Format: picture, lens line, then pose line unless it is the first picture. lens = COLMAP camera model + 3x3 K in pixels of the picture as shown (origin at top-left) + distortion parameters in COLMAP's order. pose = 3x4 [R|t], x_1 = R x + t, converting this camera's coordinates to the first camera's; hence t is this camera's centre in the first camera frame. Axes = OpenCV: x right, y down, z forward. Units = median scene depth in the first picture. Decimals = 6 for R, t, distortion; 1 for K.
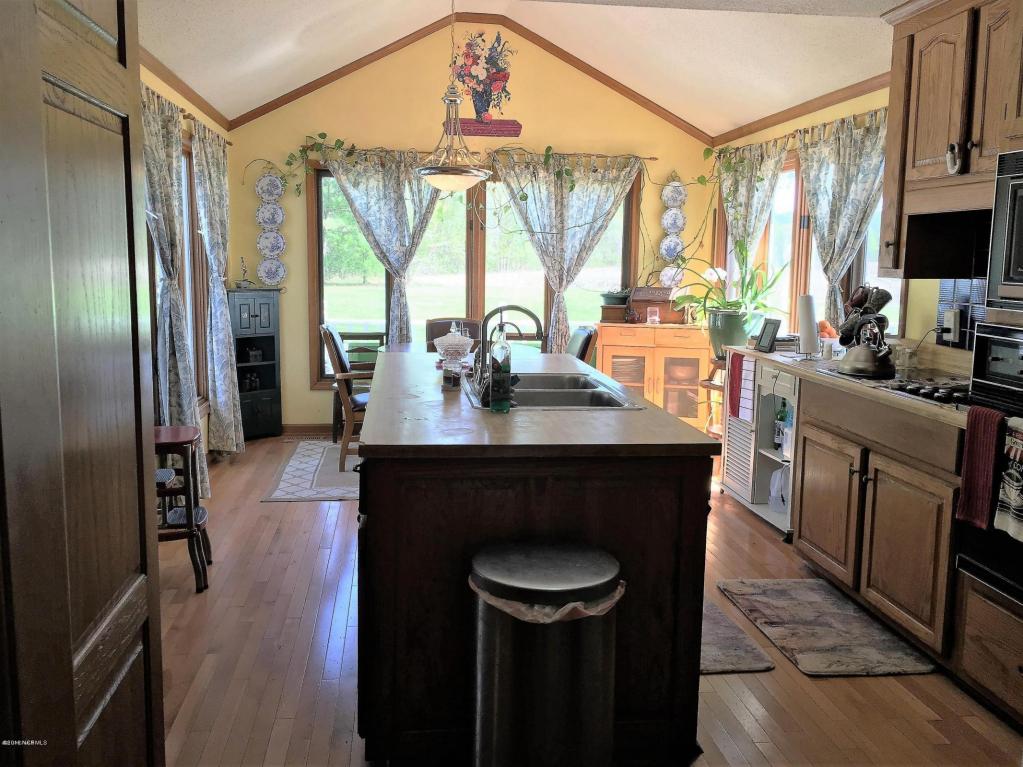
lens RADIAL K [[874.2, 0, 507.1], [0, 874.2, 357.3], [0, 0, 1]] dist [0.085973, -0.098388]
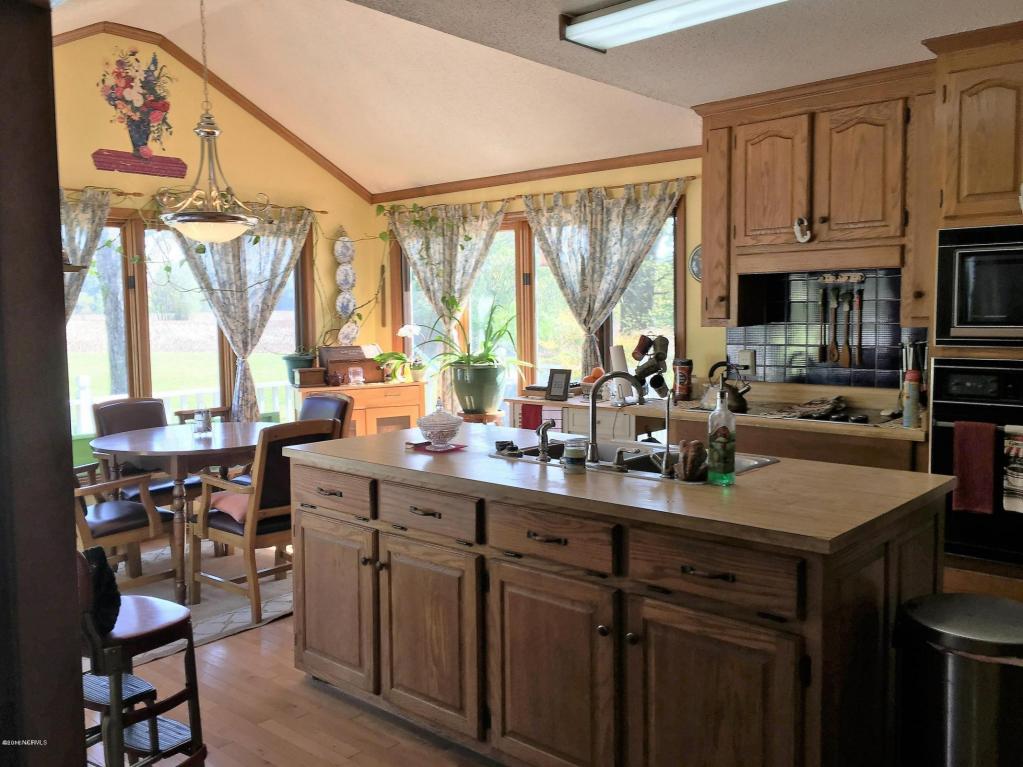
lens RADIAL K [[874.2, 0, 507.1], [0, 874.2, 357.3], [0, 0, 1]] dist [0.085973, -0.098388]
pose [[0.757719, -0.063436, 0.649491, -0.320642], [0.101637, 0.994591, -0.021432, -0.030488], [-0.644618, 0.082252, 0.760068, 0.169919]]
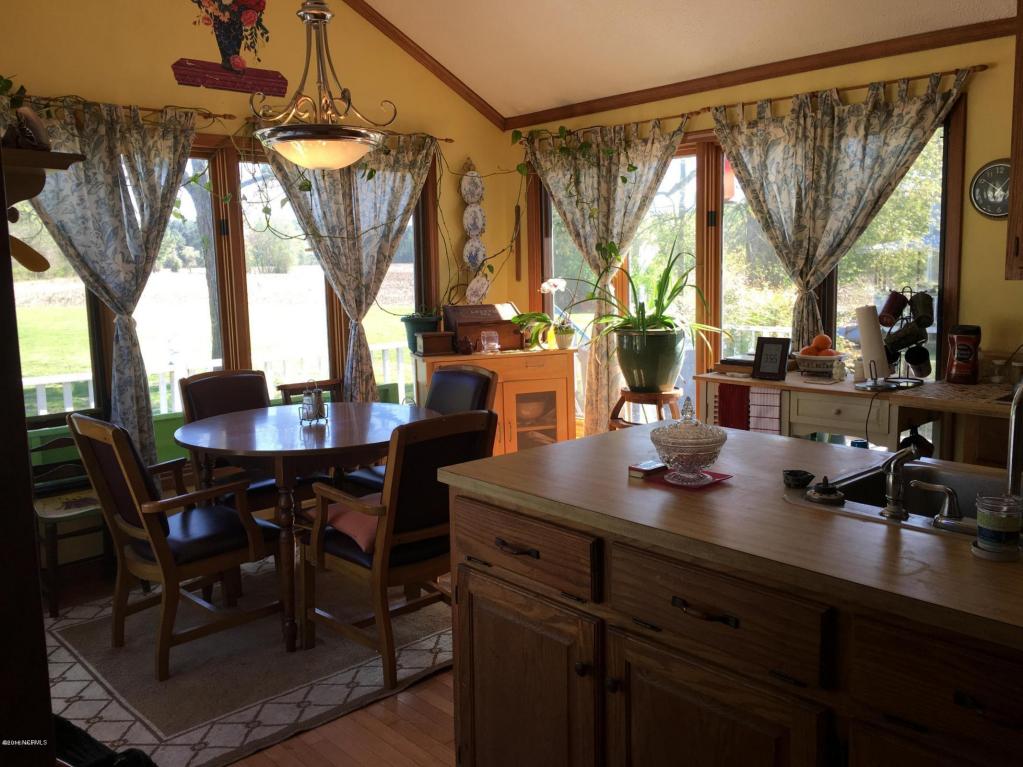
lens RADIAL K [[867.5, 0, 511.1], [0, 867.5, 359.1], [0, 0, 1]] dist [0.081977, -0.103493]
pose [[0.816719, -0.096531, 0.568904, -0.253368], [0.099375, 0.994707, 0.026118, -0.050291], [-0.568414, 0.035203, 0.821989, 0.355315]]
